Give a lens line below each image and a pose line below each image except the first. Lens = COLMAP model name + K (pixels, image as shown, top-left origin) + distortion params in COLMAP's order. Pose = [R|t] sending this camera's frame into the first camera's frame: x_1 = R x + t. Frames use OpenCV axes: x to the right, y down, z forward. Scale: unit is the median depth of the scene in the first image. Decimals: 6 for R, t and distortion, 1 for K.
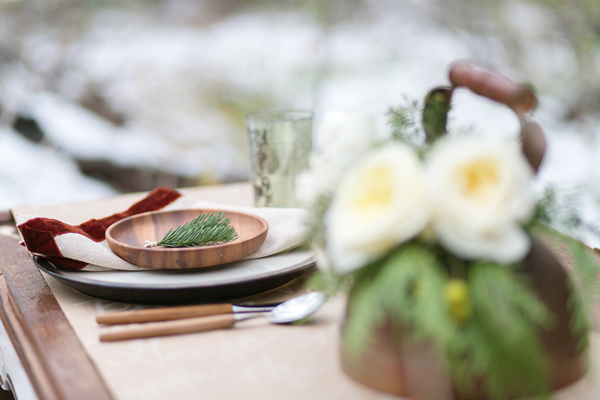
lens RADIAL K [[1532.4, 0, 300.0], [0, 1532.4, 200.0], [0, 0, 1]] dist [0.009163, -0.029486]
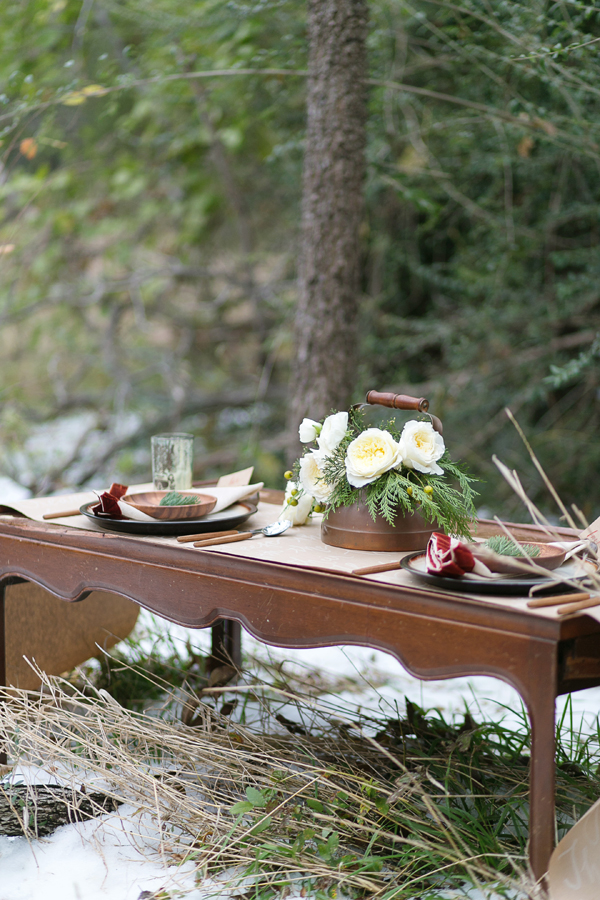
lens RADIAL K [[2232.4, 0, 300.0], [0, 2232.4, 450.0], [0, 0, 1]] dist [0.019154, 0.508247]
pose [[0.879609, -0.027218, 0.474917, -1.311387], [0.076972, 0.993349, -0.085633, 0.219973], [-0.469428, 0.111879, 0.875854, -1.440164]]
